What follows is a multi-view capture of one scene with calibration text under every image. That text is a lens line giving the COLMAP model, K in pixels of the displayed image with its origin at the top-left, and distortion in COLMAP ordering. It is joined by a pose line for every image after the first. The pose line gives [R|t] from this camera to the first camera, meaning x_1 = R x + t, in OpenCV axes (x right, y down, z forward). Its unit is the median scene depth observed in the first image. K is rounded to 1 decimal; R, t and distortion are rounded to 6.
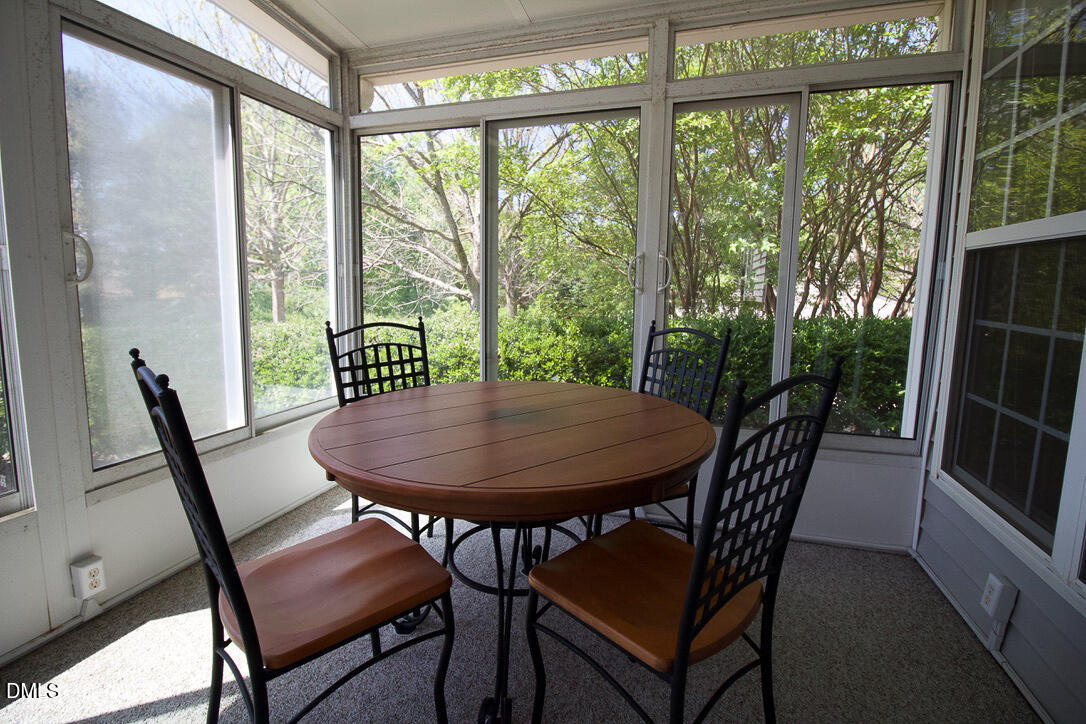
lens RADIAL K [[508.2, 0, 538.5], [0, 508.2, 346.5], [0, 0, 1]] dist [-0.000888, -0.008821]
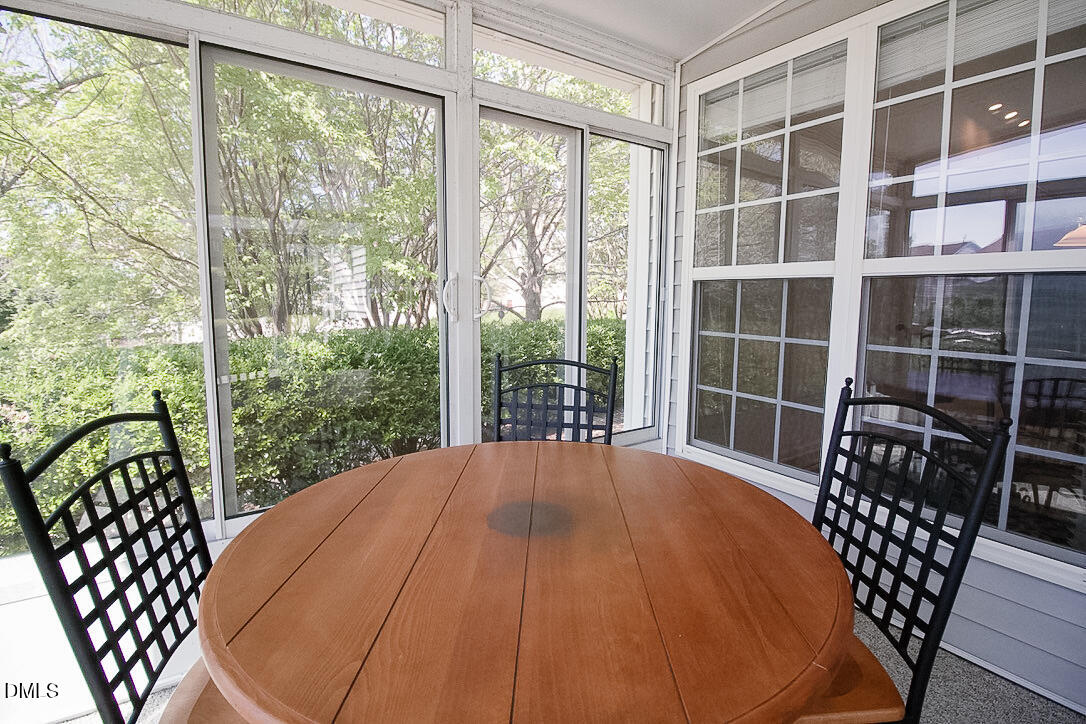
lens RADIAL K [[508.2, 0, 538.5], [0, 508.2, 346.5], [0, 0, 1]] dist [-0.000888, -0.008821]
pose [[0.622069, -0.089340, 0.777849, -0.405859], [0.099174, 0.994458, 0.034906, -0.087200], [-0.776656, 0.055428, 0.627482, 0.407744]]
